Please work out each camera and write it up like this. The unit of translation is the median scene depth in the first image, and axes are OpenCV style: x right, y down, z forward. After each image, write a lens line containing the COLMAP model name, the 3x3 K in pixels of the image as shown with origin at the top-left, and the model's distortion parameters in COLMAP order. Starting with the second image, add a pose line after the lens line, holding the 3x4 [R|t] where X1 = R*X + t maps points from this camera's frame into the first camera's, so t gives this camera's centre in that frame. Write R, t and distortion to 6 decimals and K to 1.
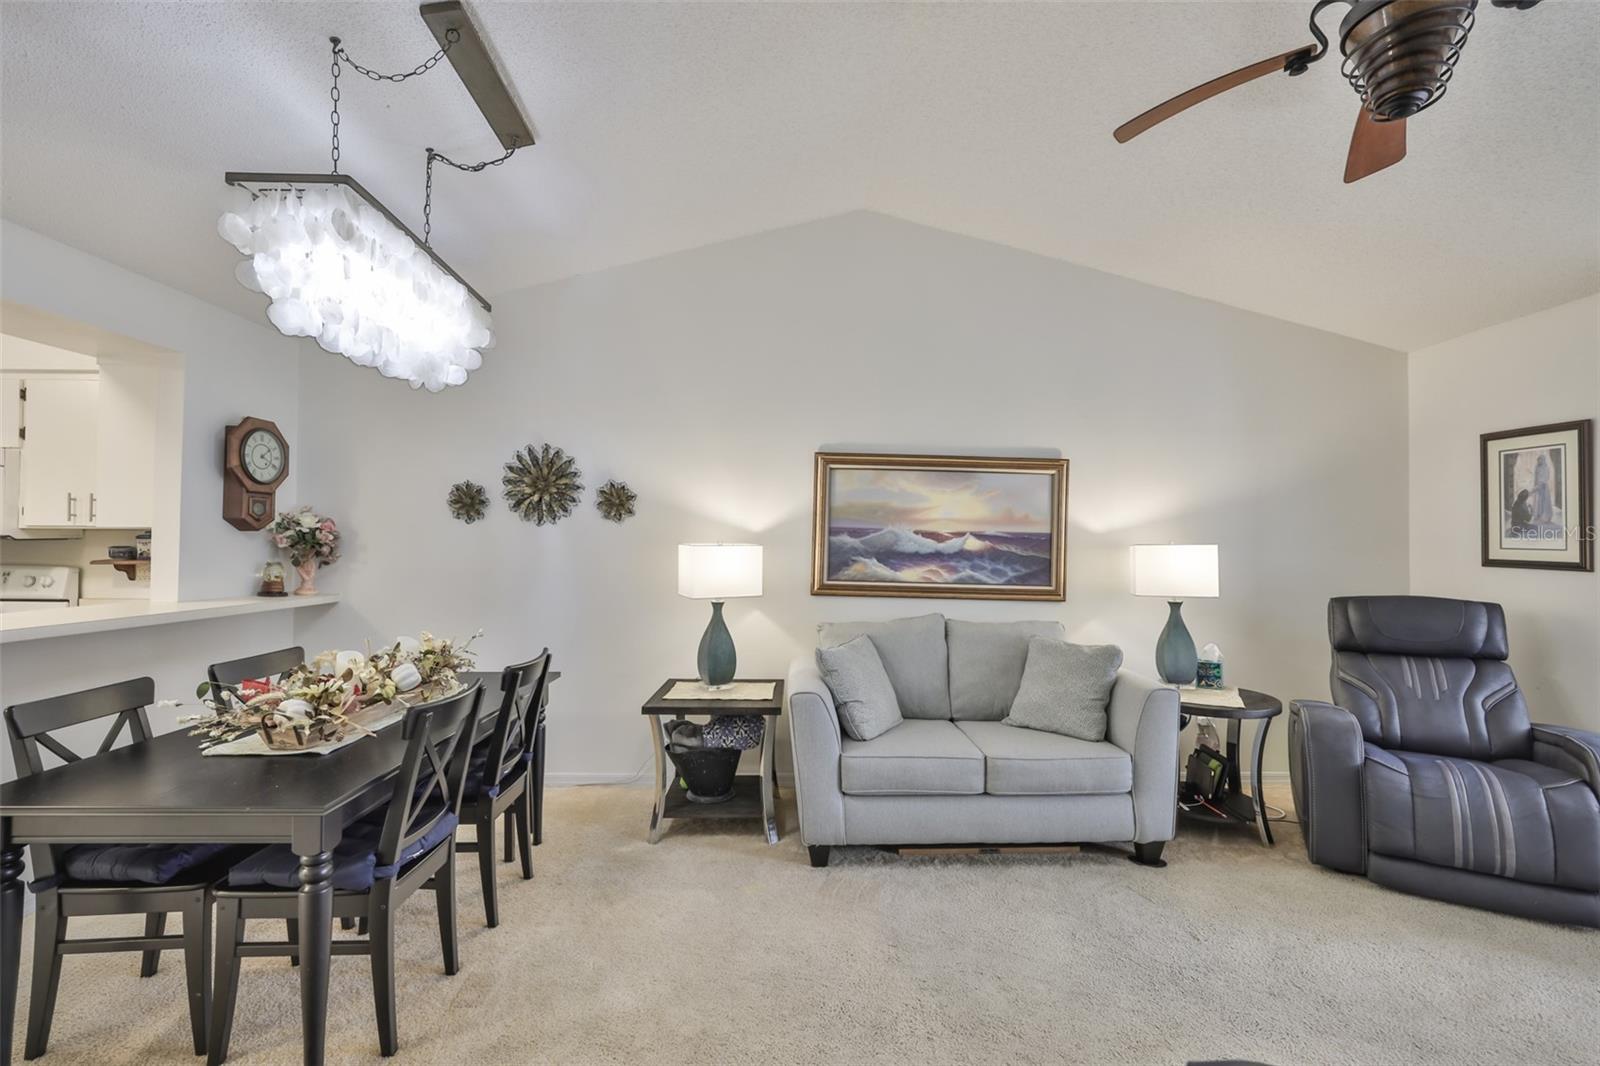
lens RADIAL K [[674.7, 0, 791.7], [0, 674.7, 530.9], [0, 0, 1]] dist [-0.001720, 0.000006]
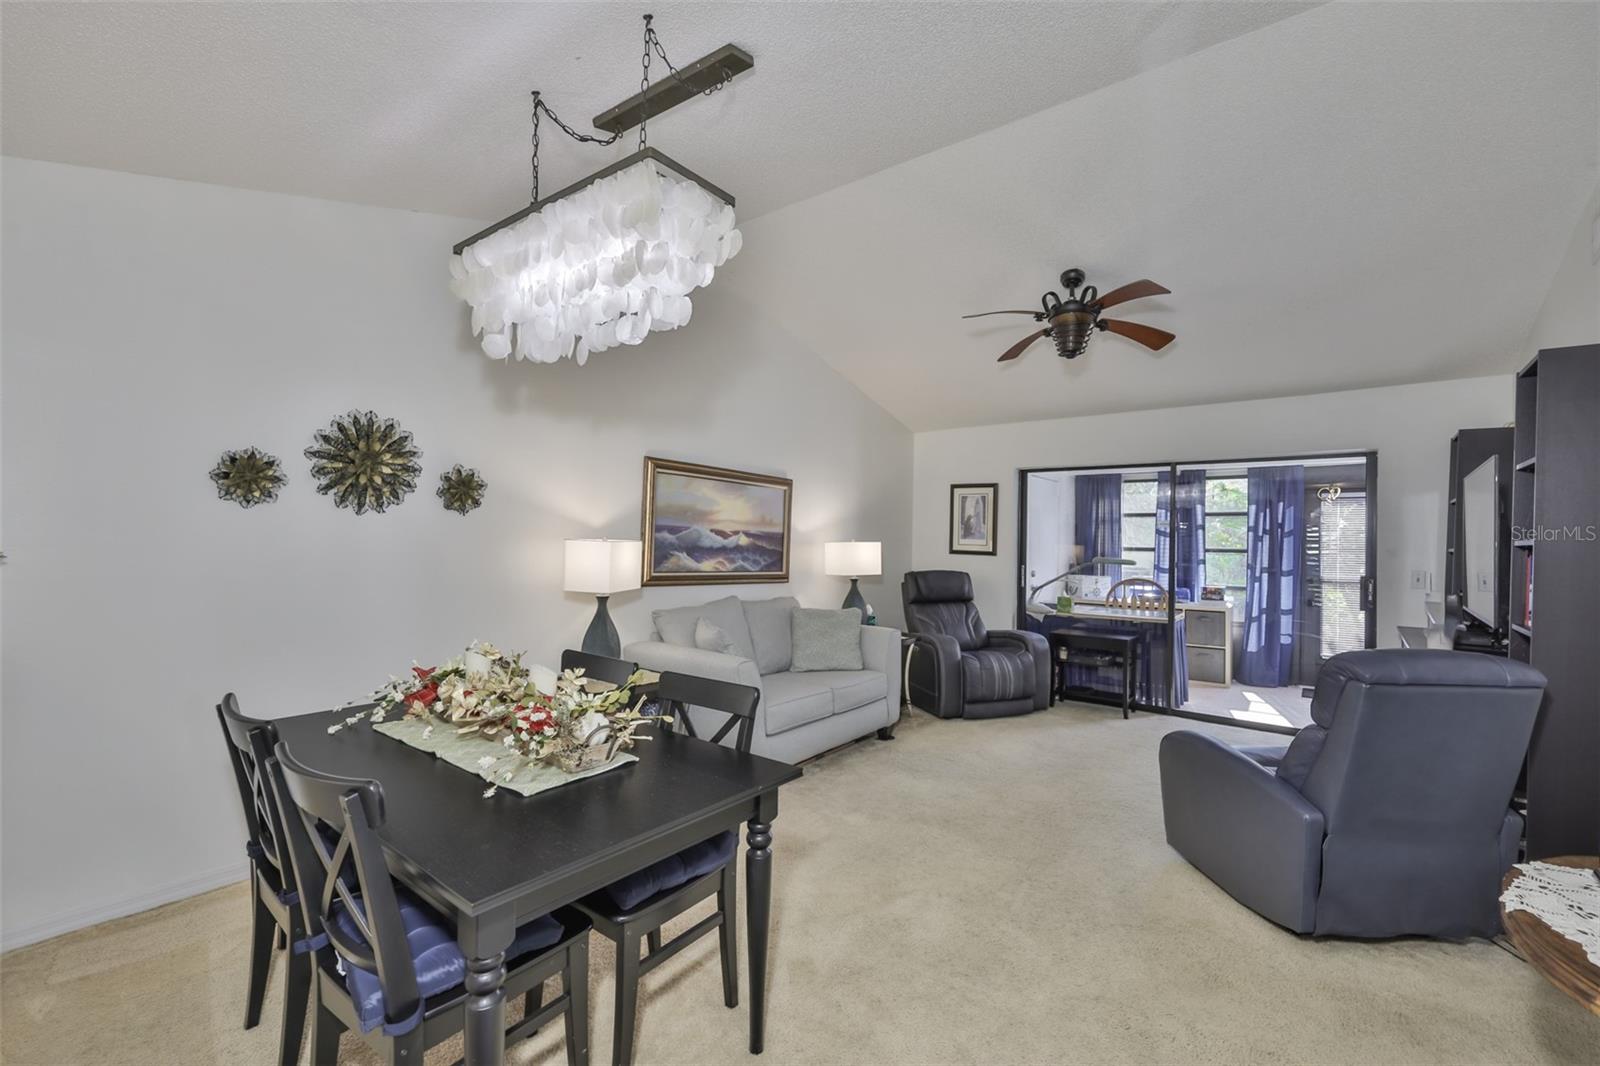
lens RADIAL K [[681.3, 0, 799.3], [0, 681.3, 529.3], [0, 0, 1]] dist [-0.000915, 0.000065]
pose [[0.629556, 0.017198, 0.776765, -0.675011], [-0.025536, 0.999673, -0.001437, -0.002508], [-0.776535, -0.018931, 0.629789, 0.107001]]
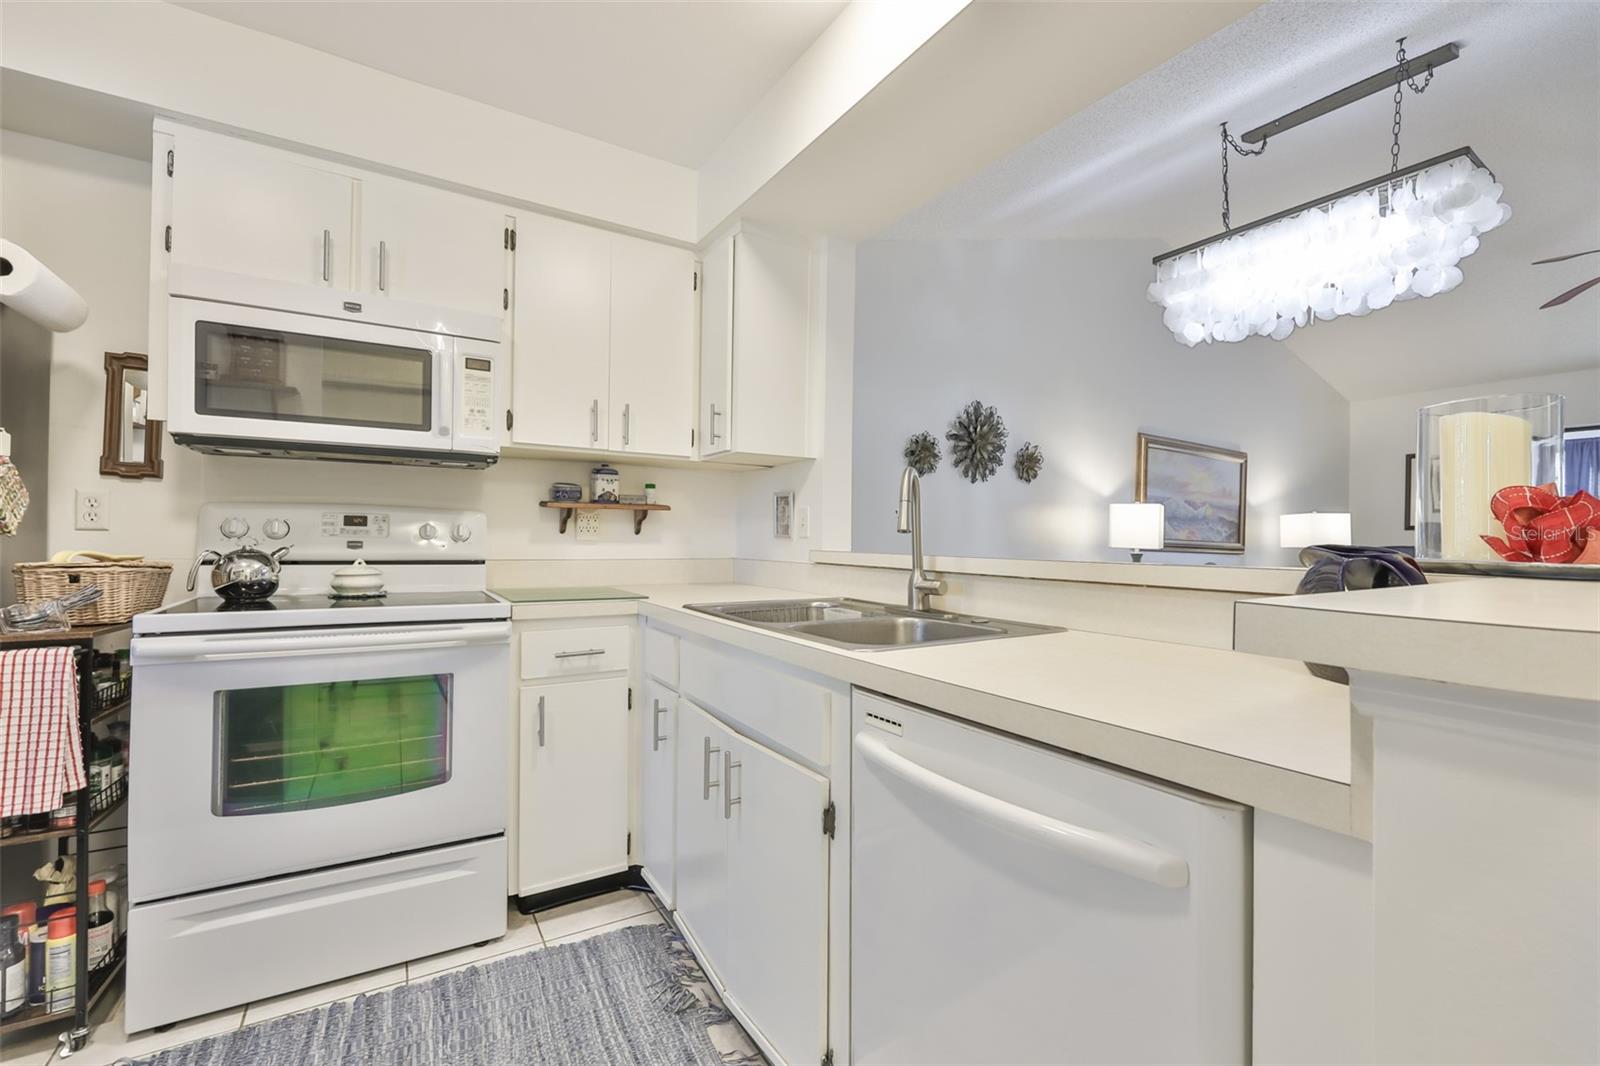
lens RADIAL K [[686.8, 0, 795.6], [0, 686.8, 536.6], [0, 0, 1]] dist [-0.000450, 0.000536]
pose [[0.854767, 0.006095, 0.518976, -1.142541], [-0.015556, 0.999783, 0.013879, 0.062738], [-0.518779, -0.019936, 0.854676, 0.267989]]
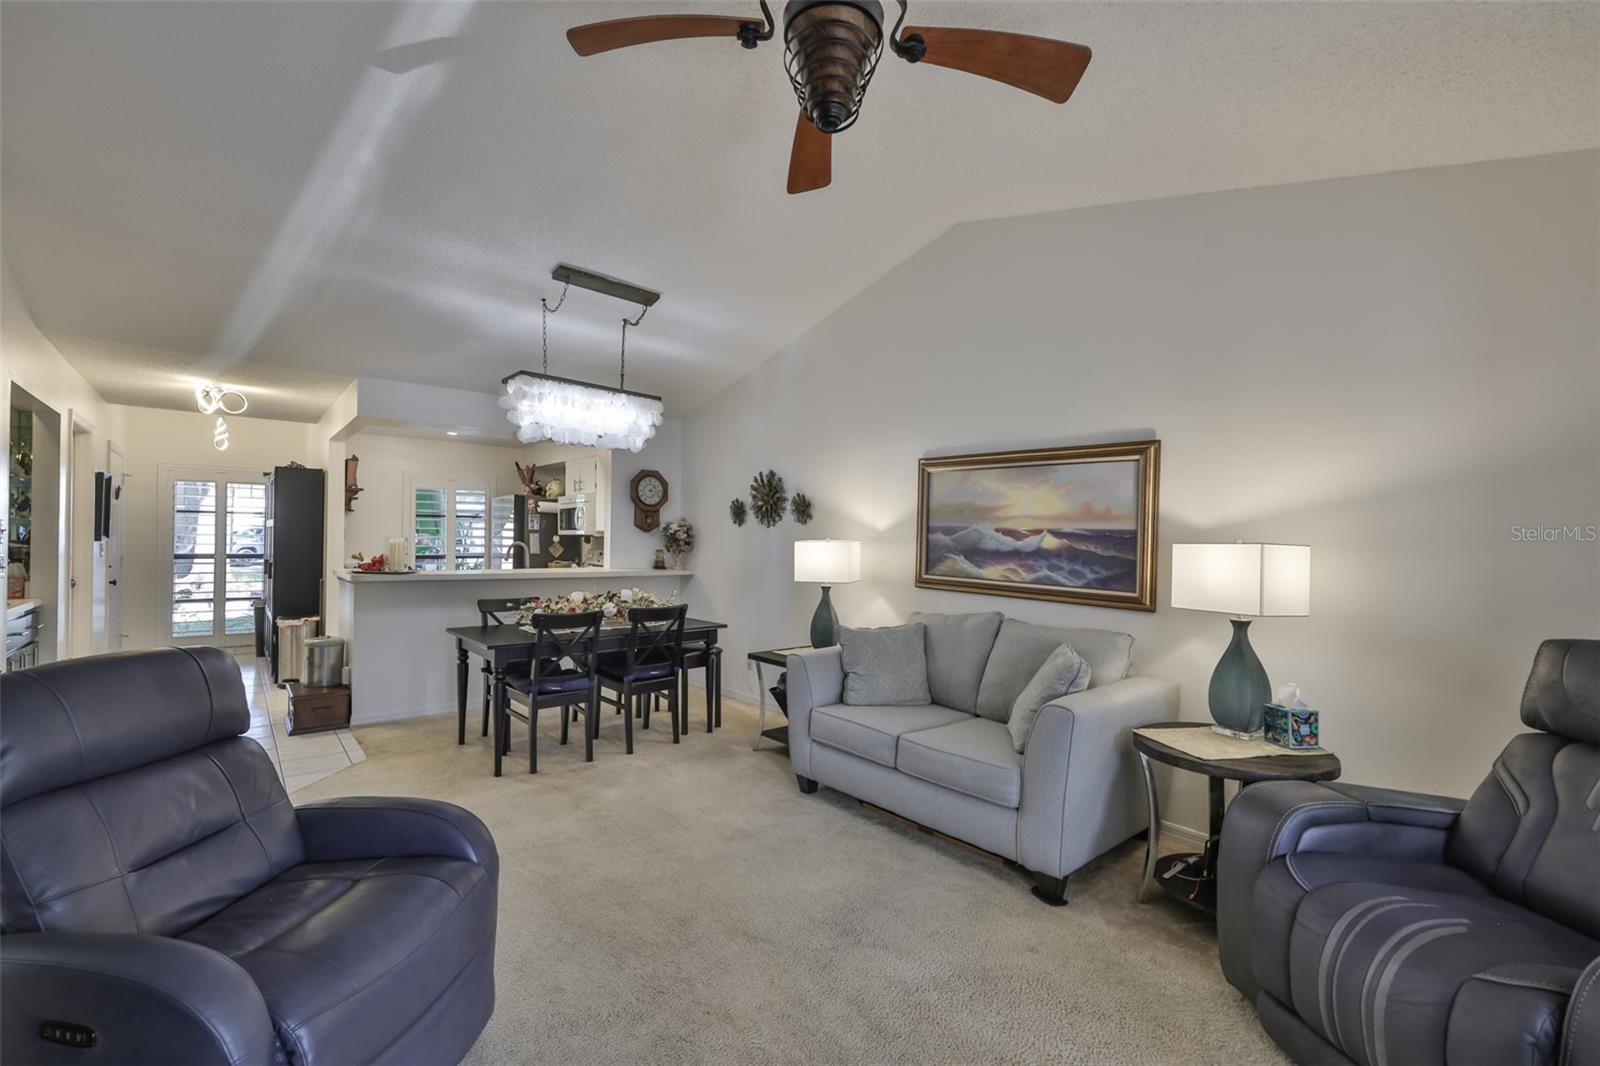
lens RADIAL K [[674.7, 0, 791.7], [0, 674.7, 530.9], [0, 0, 1]] dist [-0.001720, 0.000006]
pose [[0.635881, -0.006634, -0.771759, 0.770997], [0.006088, 0.999975, -0.003579, 0.005078], [0.771763, -0.002423, 0.635905, 0.131280]]
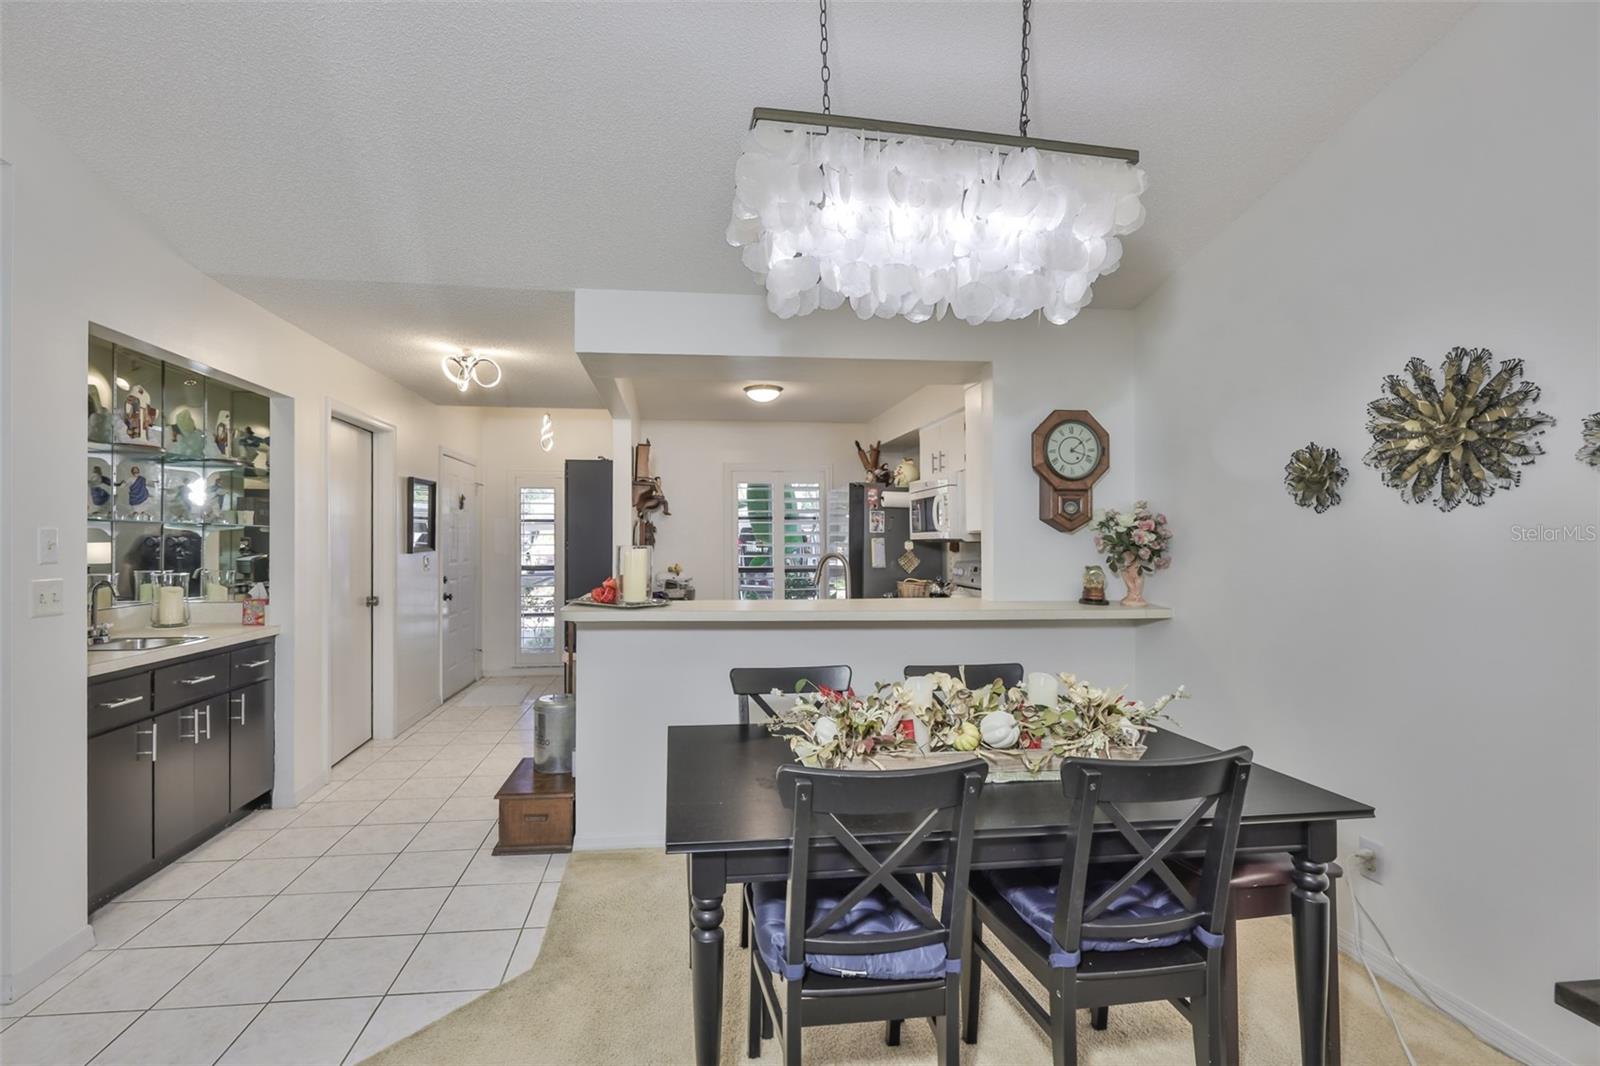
lens RADIAL K [[692.1, 0, 745.7], [0, 692.1, 537.9], [0, 0, 1]] dist [-0.003247, -0.000100]
pose [[0.091815, -0.010374, -0.995722, 0.099423], [0.020218, 0.999759, -0.008552, 0.007017], [0.995571, -0.019346, 0.092003, 0.427125]]
